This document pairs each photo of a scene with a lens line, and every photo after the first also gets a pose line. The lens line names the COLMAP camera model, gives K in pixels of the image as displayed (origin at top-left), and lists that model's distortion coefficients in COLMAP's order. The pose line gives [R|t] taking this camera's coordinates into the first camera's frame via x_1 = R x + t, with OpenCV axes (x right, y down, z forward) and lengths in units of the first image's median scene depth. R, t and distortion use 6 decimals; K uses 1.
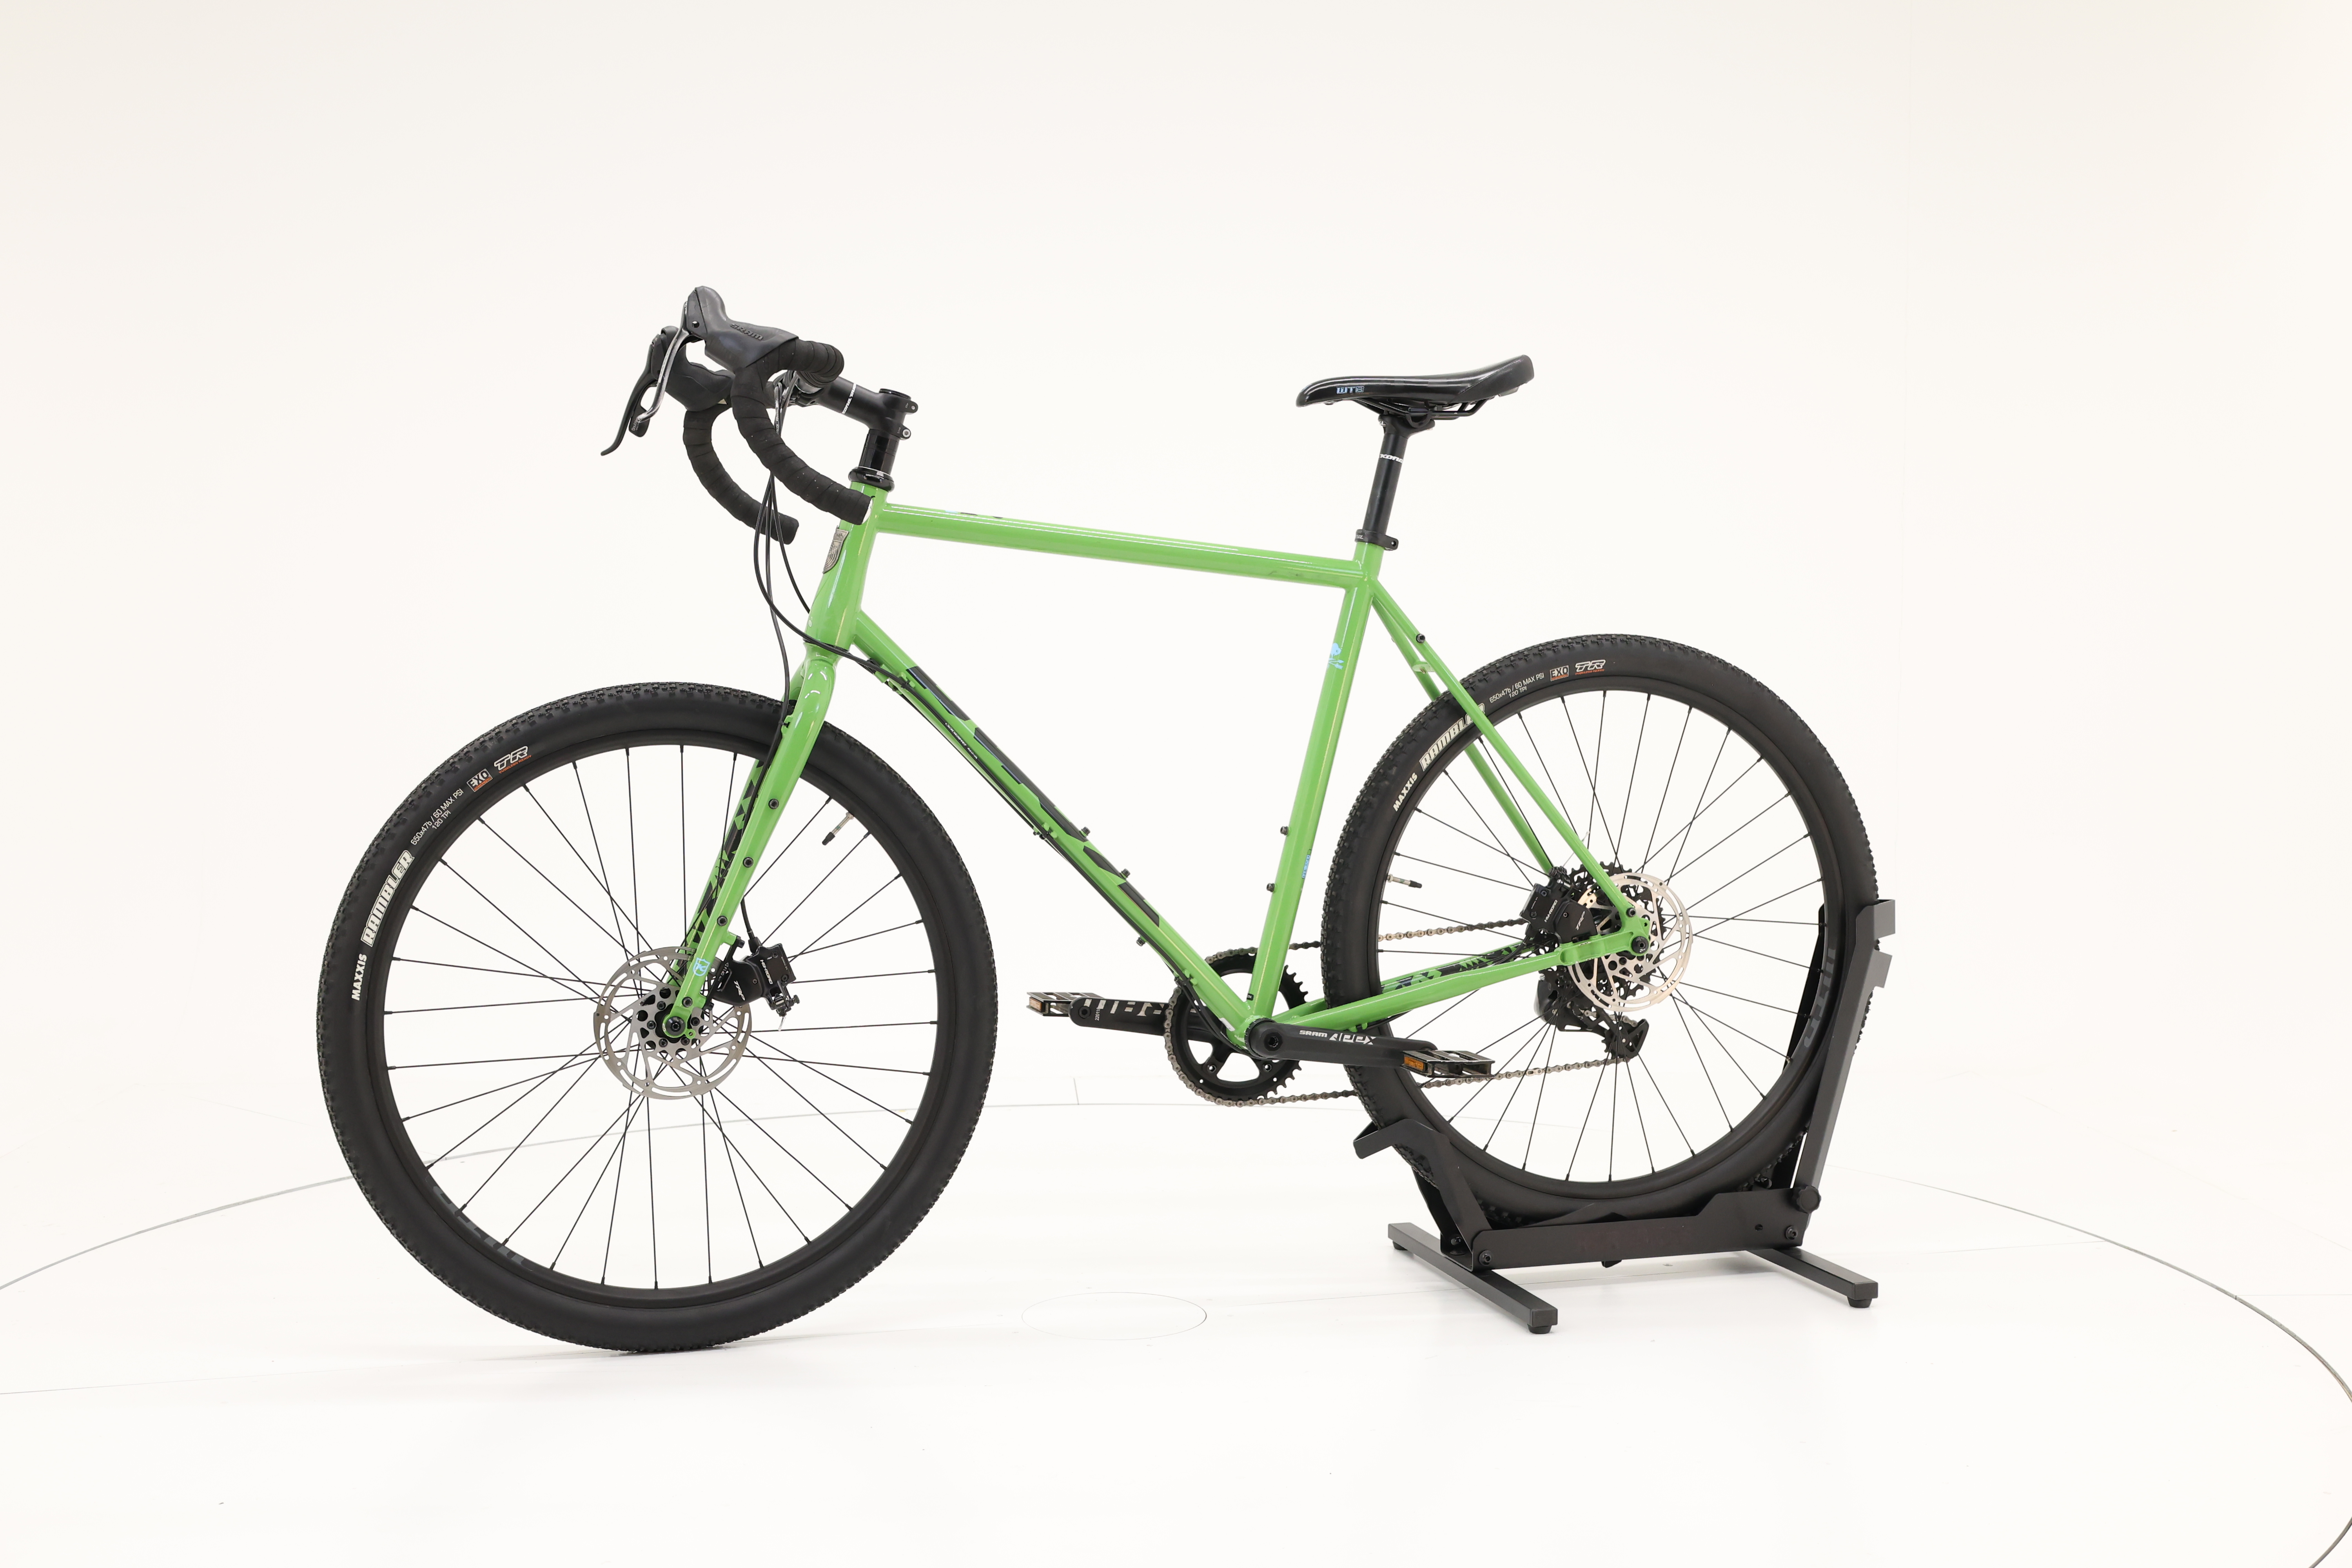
lens RADIAL K [[2974.8, 0, 1174.9], [0, 2974.8, 790.6], [0, 0, 1]] dist [-0.181226, 0.000000]
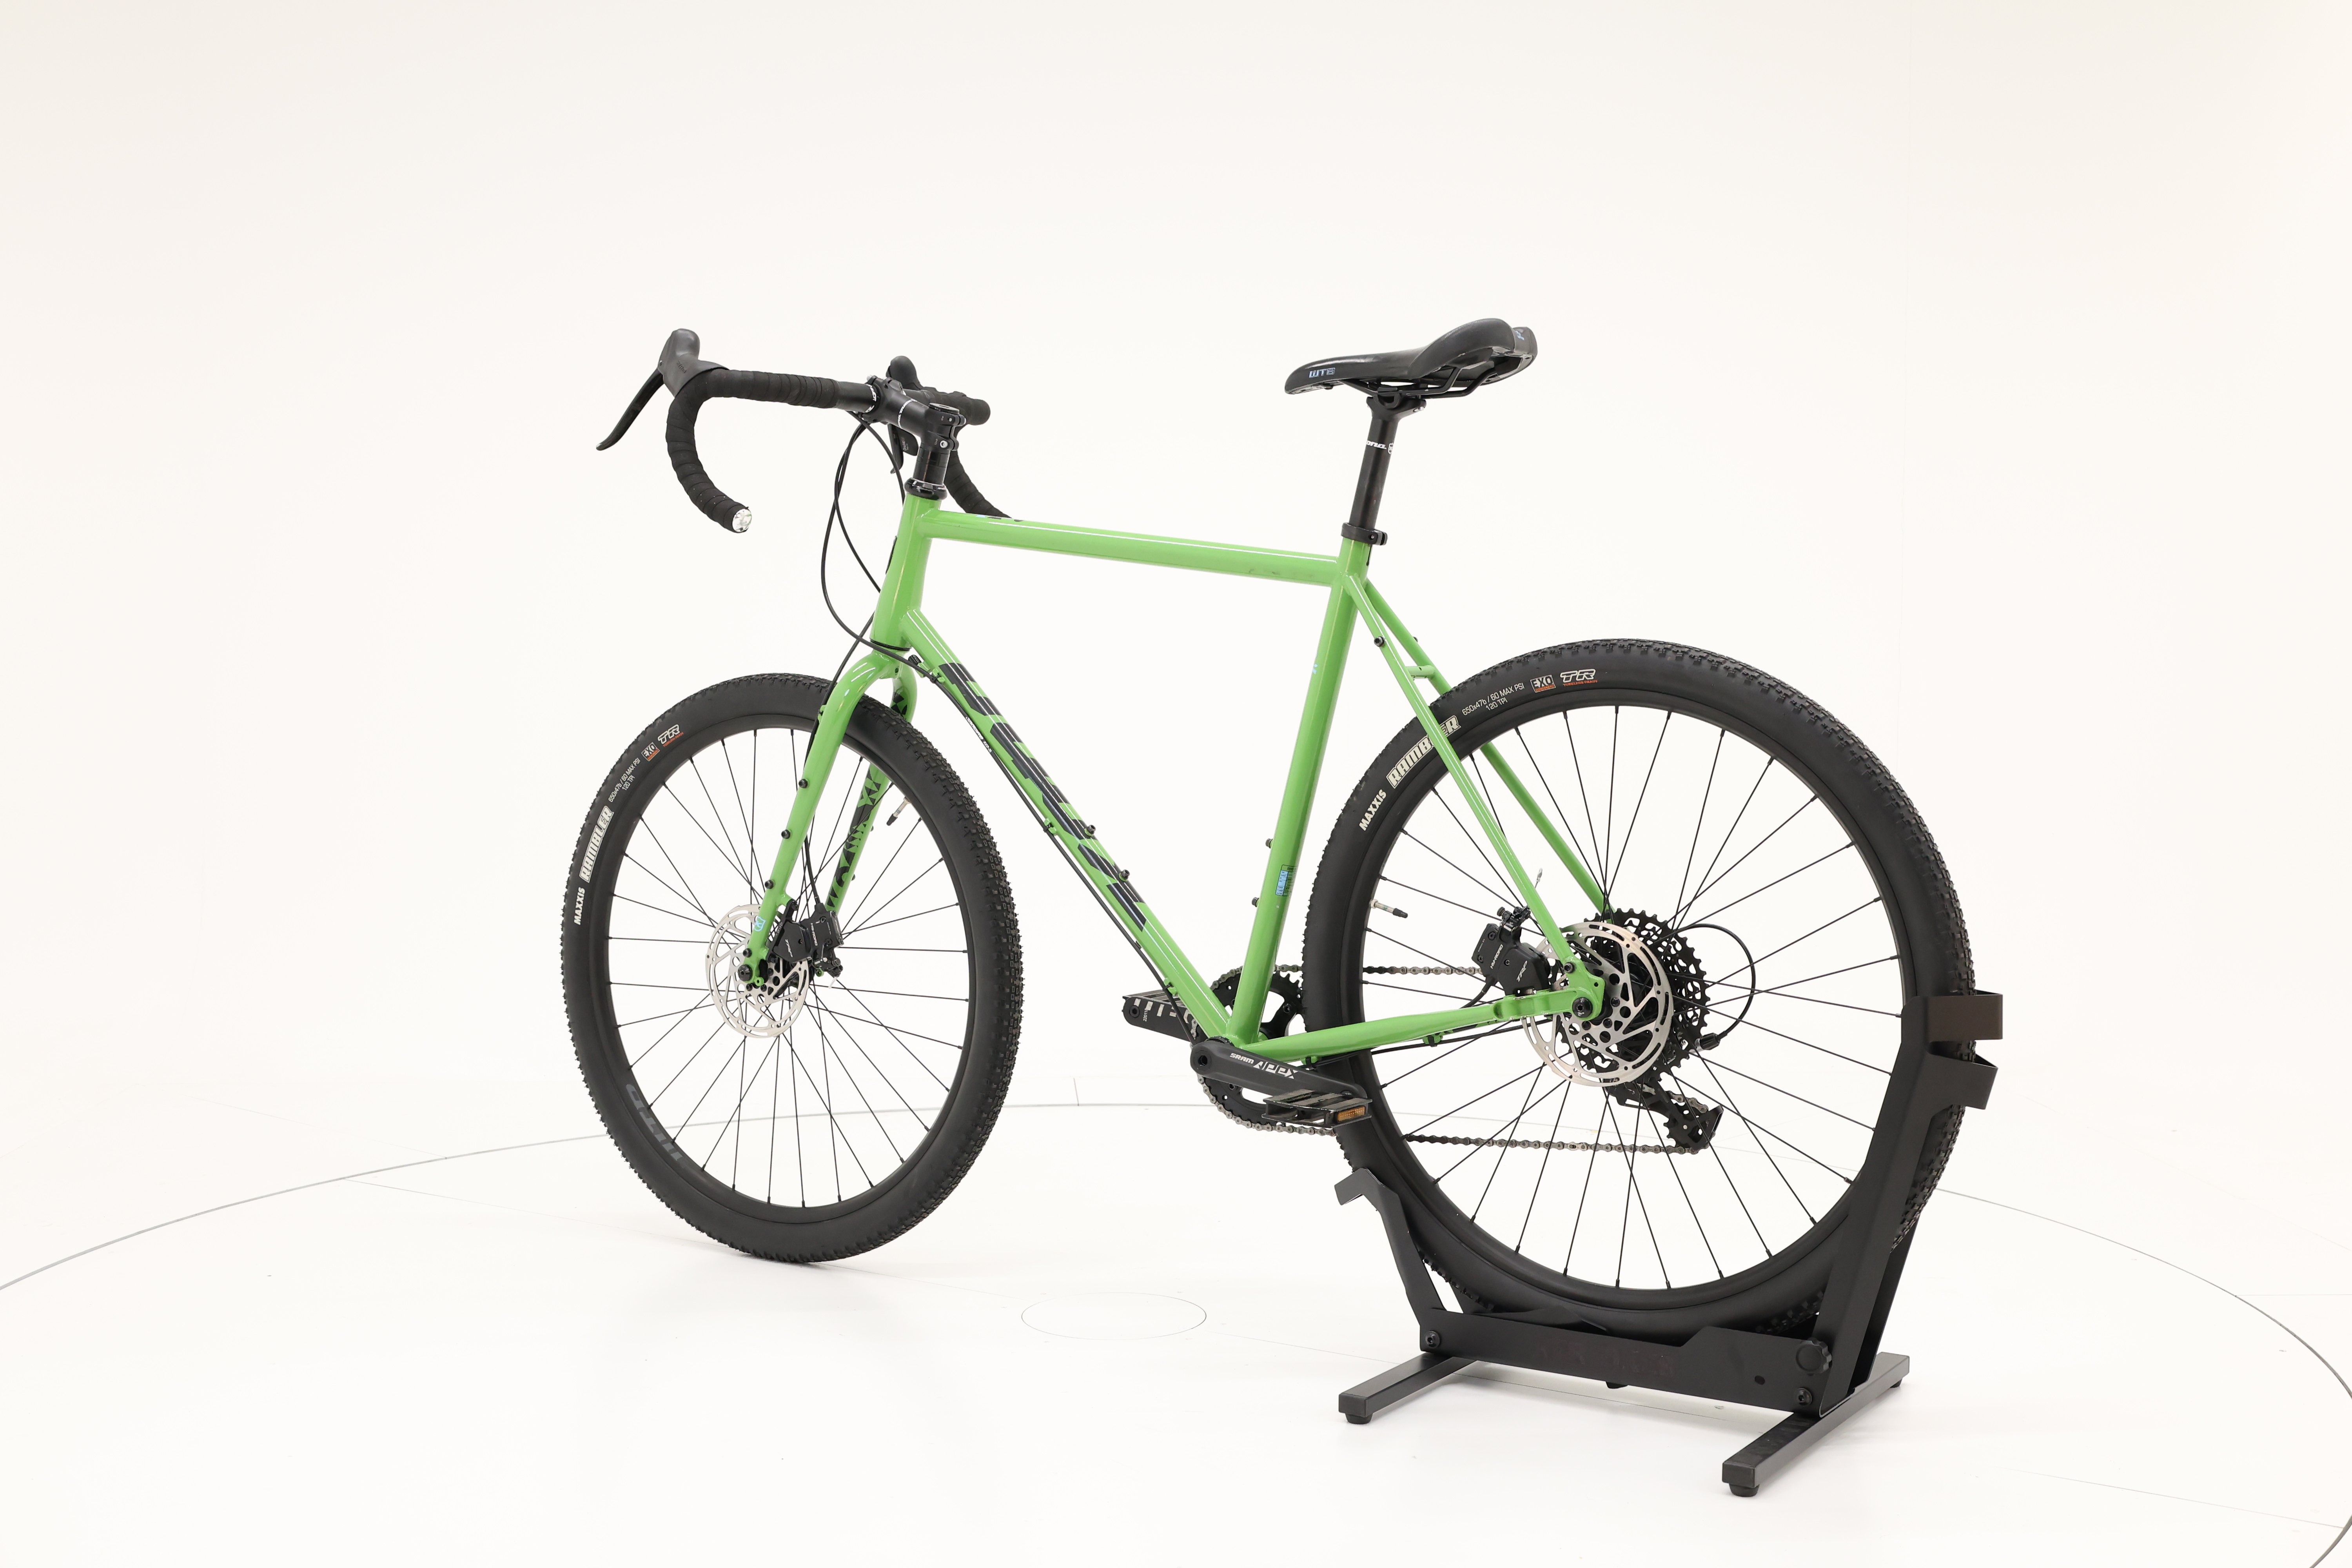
lens RADIAL K [[2974.8, 0, 1174.9], [0, 2974.8, 771.7], [0, 0, 1]] dist [-0.181226, 0.000000]
pose [[0.587633, 0.042926, -0.807988, 0.773841], [-0.050207, 0.998602, 0.016538, -0.023309], [0.807568, 0.030848, 0.588966, 0.411527]]
